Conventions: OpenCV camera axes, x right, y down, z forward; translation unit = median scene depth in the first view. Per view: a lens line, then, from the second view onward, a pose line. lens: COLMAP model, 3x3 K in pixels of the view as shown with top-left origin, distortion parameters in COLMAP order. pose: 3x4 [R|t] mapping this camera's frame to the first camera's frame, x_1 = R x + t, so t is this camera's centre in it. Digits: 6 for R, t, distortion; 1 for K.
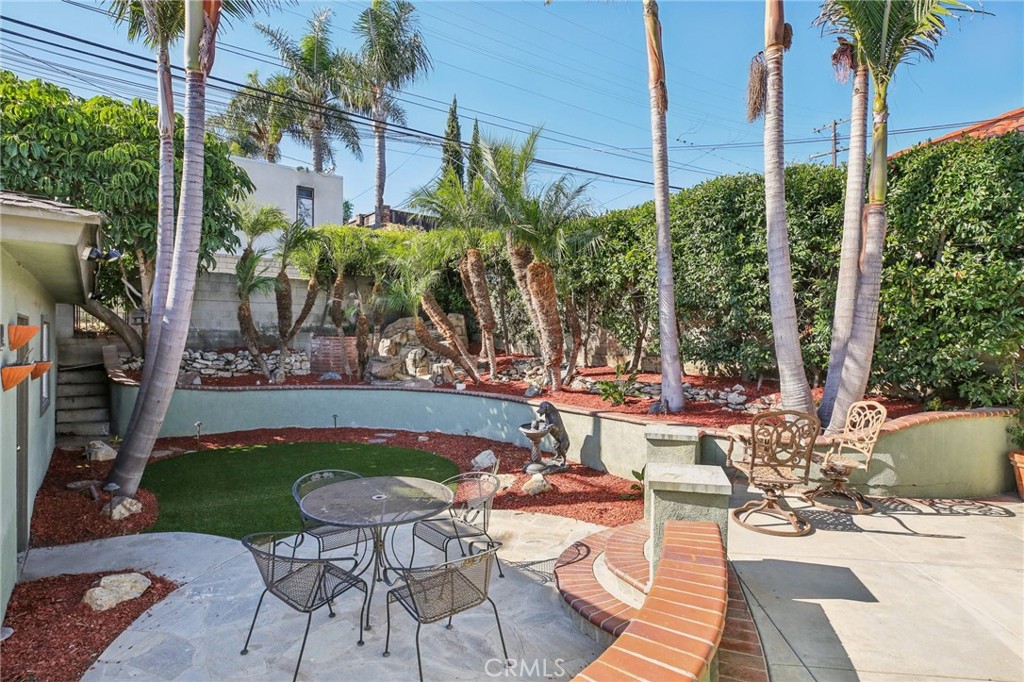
lens RADIAL K [[516.1, 0, 512.0], [0, 516.1, 341.0], [0, 0, 1]] dist [-0.020317, 0.000279]
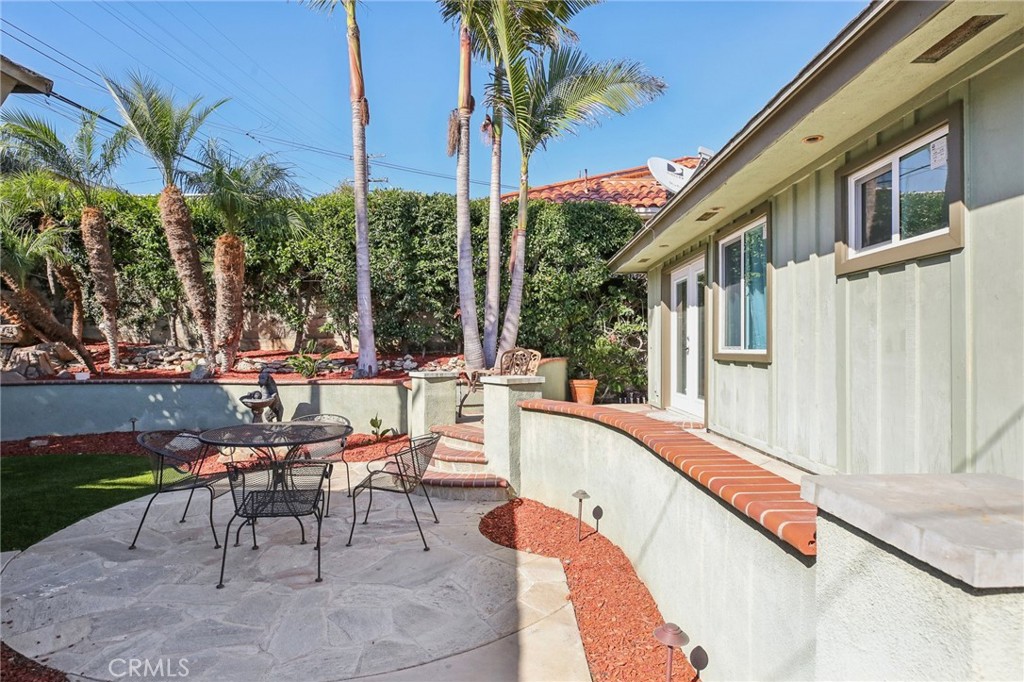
lens RADIAL K [[499.8, 0, 508.6], [0, 499.8, 340.2], [0, 0, 1]] dist [-0.020179, 0.000635]
pose [[0.662726, -0.001543, 0.748860, -0.342978], [0.007603, 0.999960, -0.004667, 0.059961], [-0.748823, 0.008786, 0.662712, -0.007785]]
